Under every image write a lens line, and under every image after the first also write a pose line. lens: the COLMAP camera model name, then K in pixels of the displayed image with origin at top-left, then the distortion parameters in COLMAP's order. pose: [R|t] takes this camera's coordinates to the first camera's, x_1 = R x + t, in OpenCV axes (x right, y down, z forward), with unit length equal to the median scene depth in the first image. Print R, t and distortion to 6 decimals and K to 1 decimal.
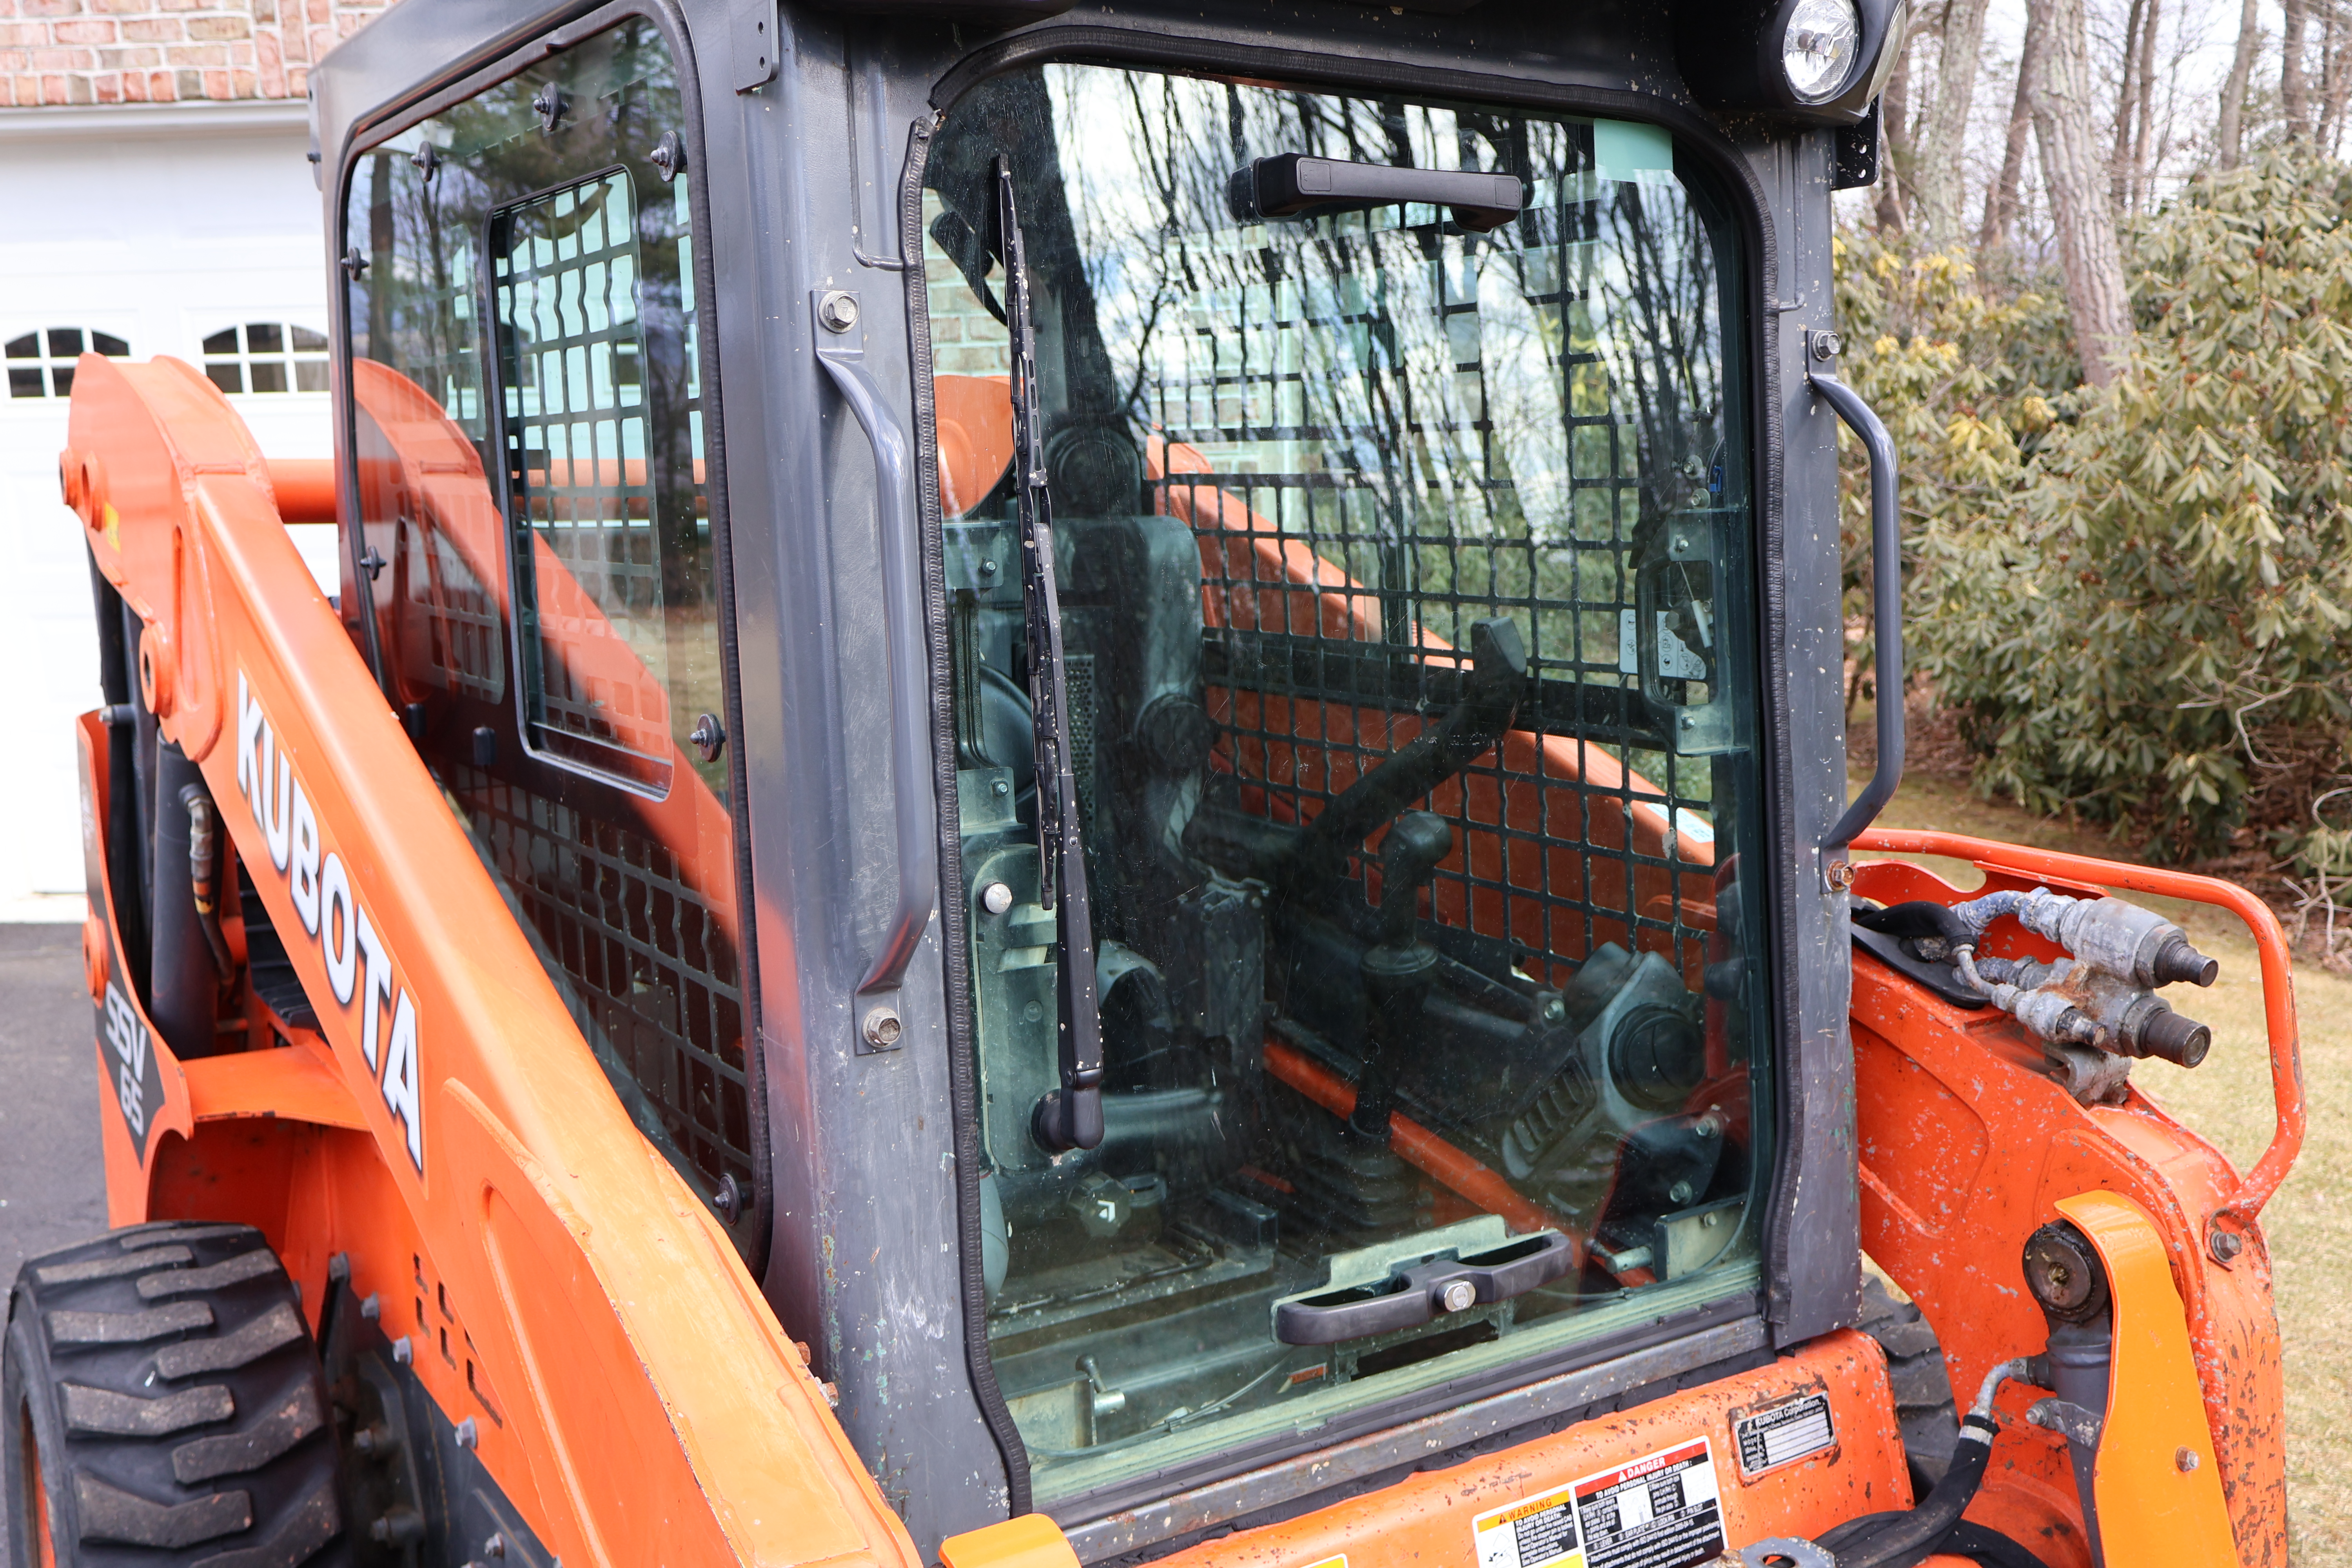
lens RADIAL K [[2168.0, 0, 1181.0], [0, 2168.0, 785.5], [0, 0, 1]] dist [0.013285, 0.000000]
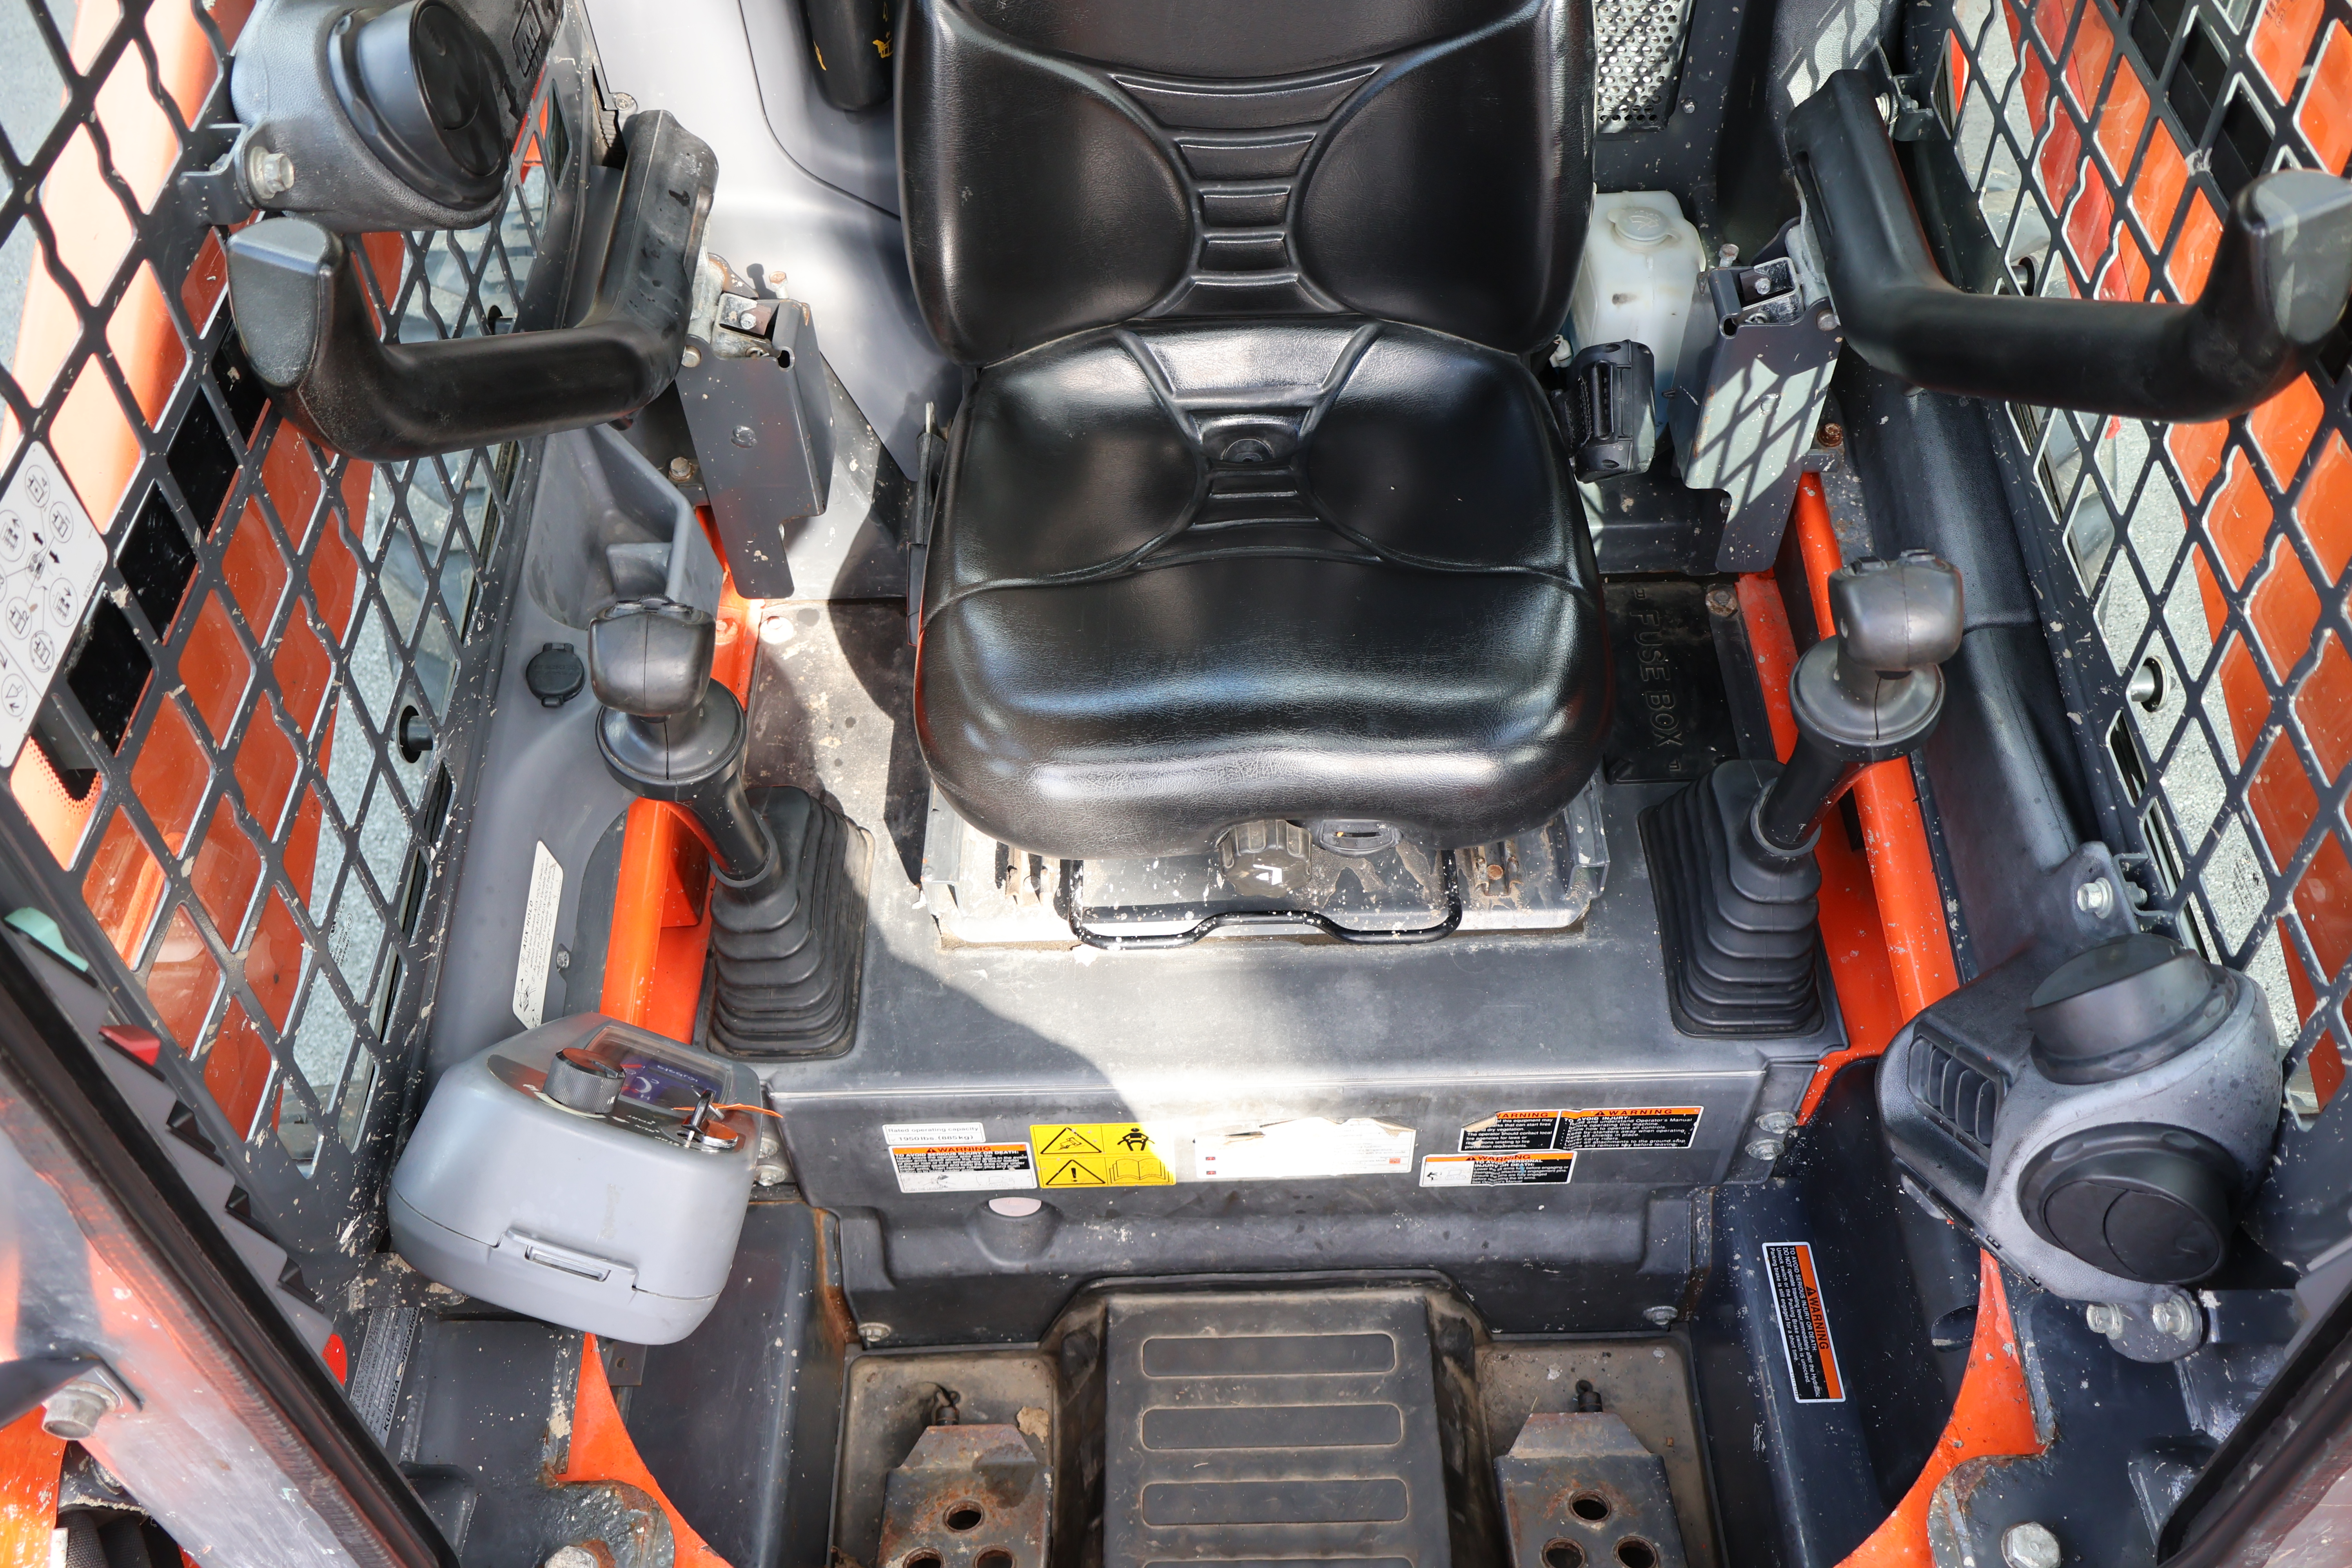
lens RADIAL K [[1958.9, 0, 1175.6], [0, 1958.9, 779.5], [0, 0, 1]] dist [-0.001120, 0.008108]
pose [[0.837993, 0.411689, -0.358163, 0.139346], [-0.050152, 0.711687, 0.700705, -0.237718], [0.543372, -0.569223, 0.617035, 0.581884]]
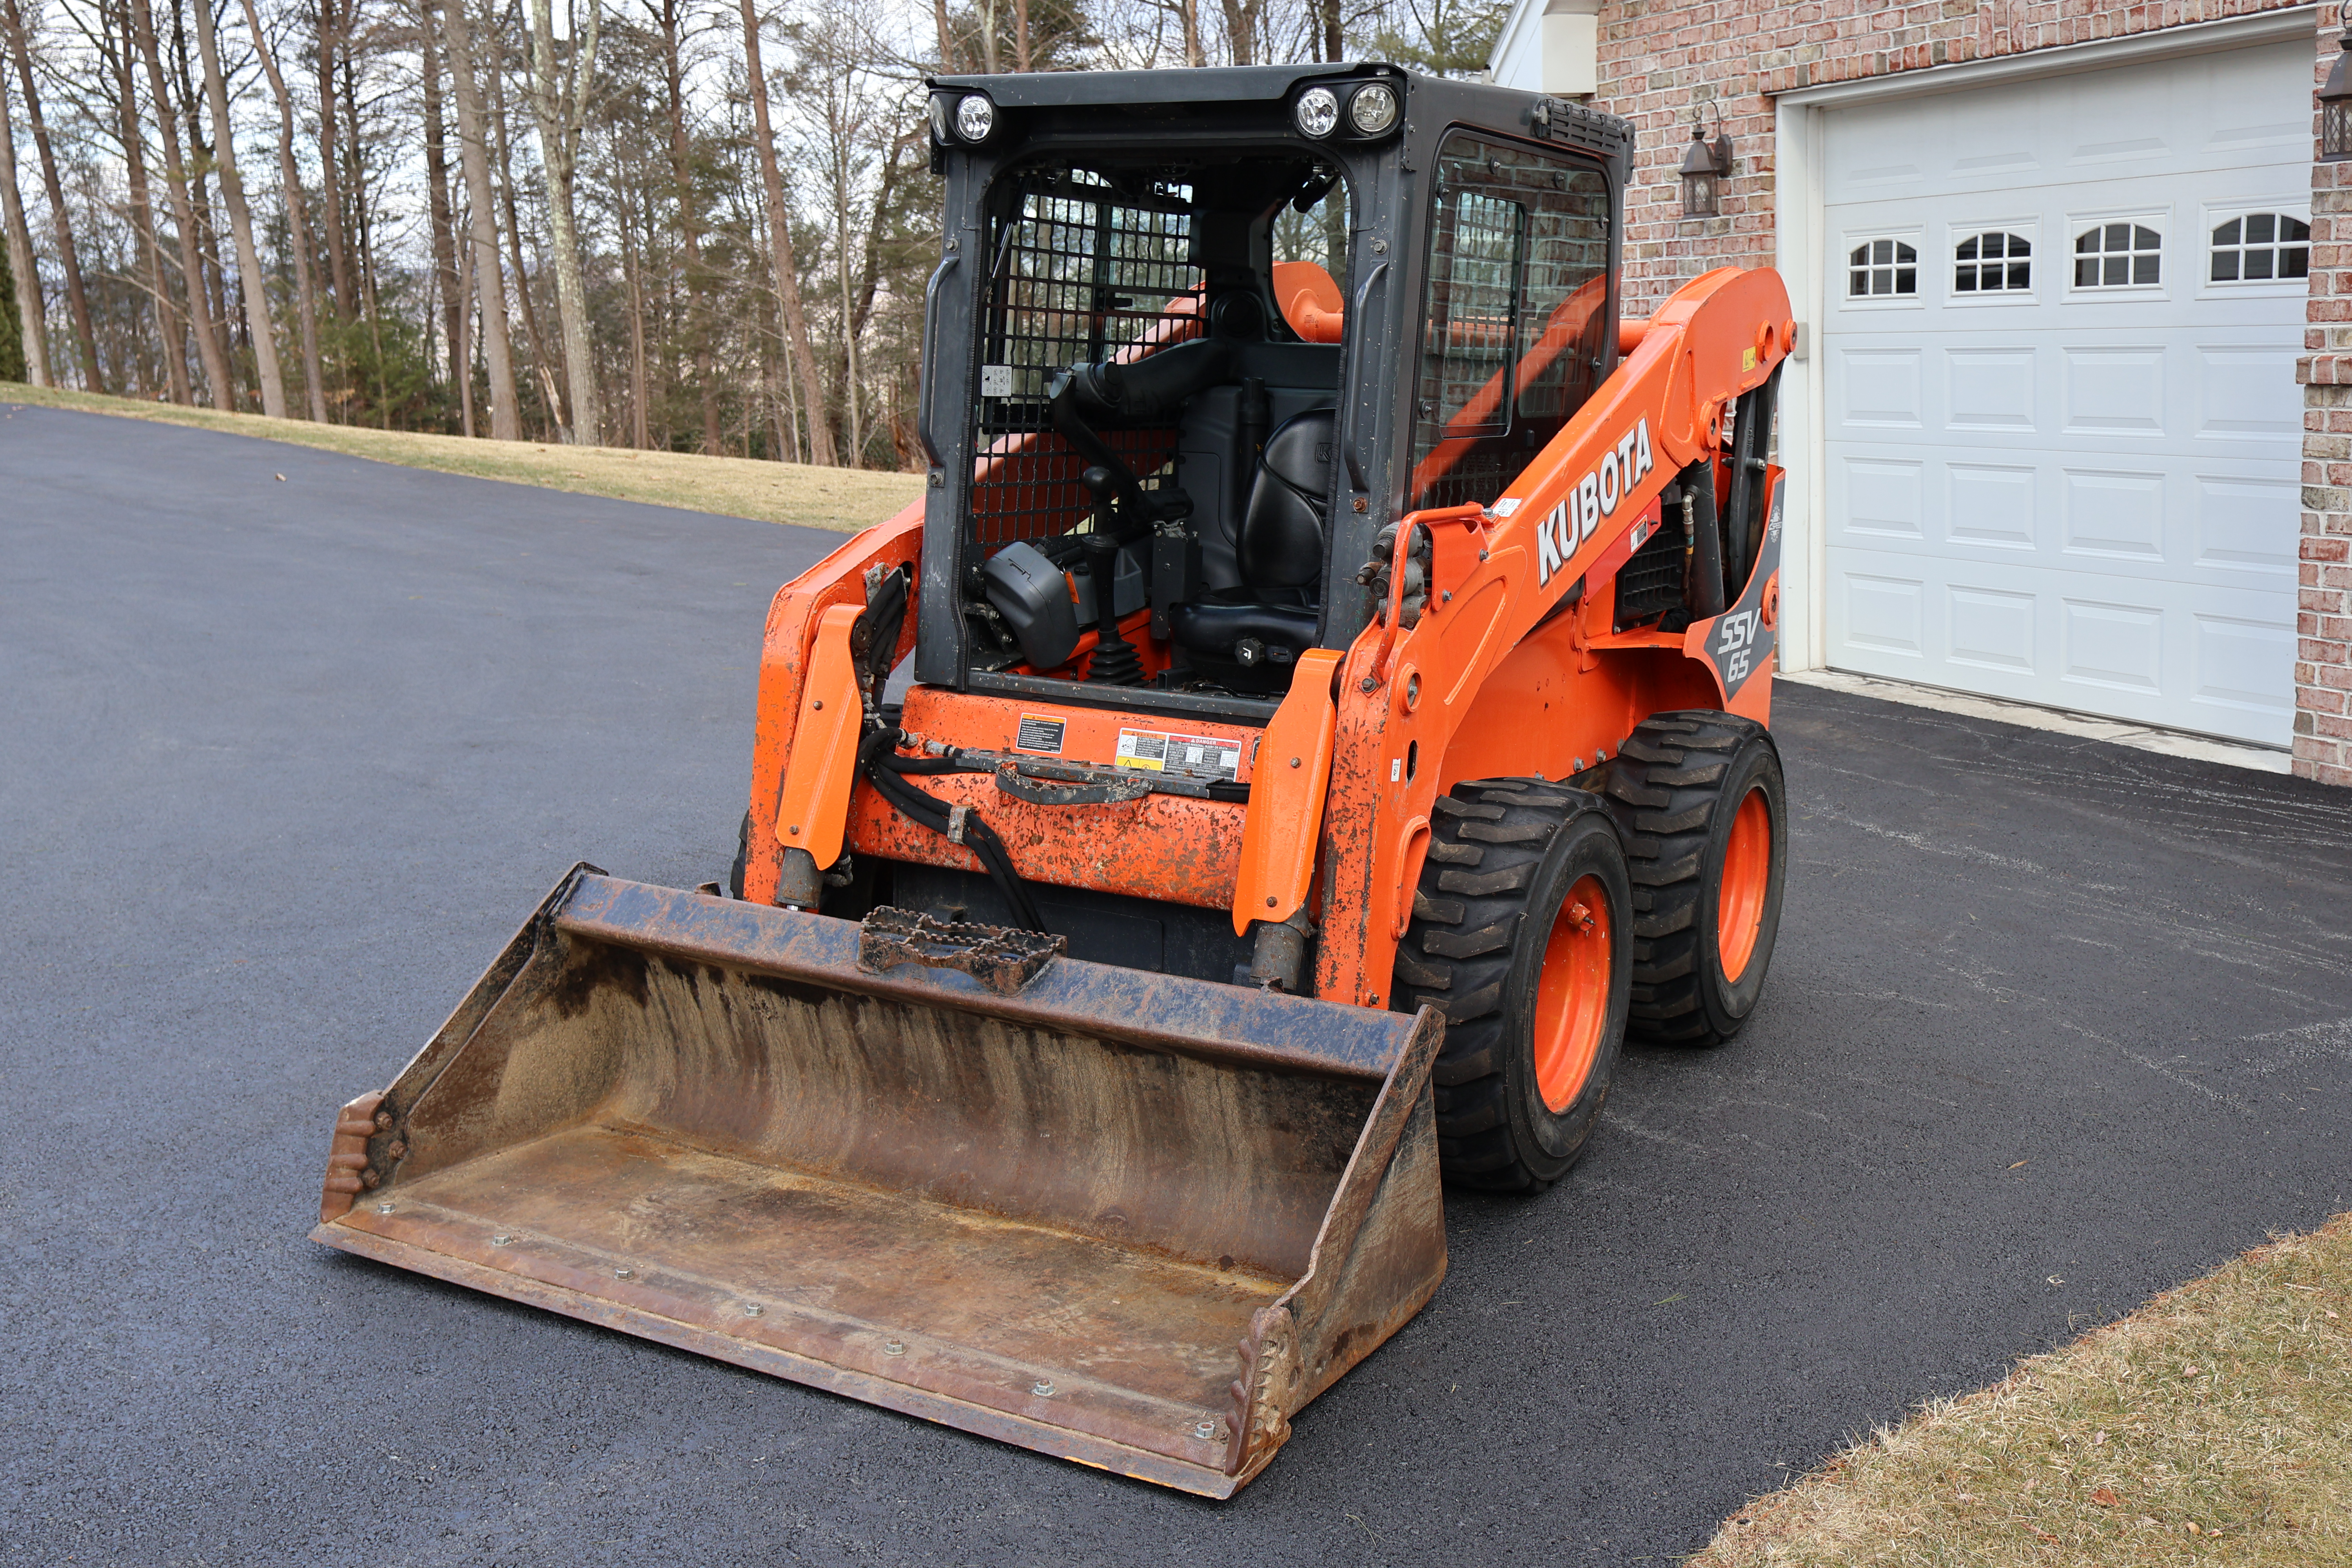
lens RADIAL K [[2470.1, 0, 1161.5], [0, 2470.1, 770.1], [0, 0, 1]] dist [0.004785, 0.000000]
pose [[0.459421, 0.166705, -0.872434, 1.957812], [-0.159947, 0.981700, 0.103356, 0.064666], [0.873698, 0.092059, 0.477678, -0.223959]]
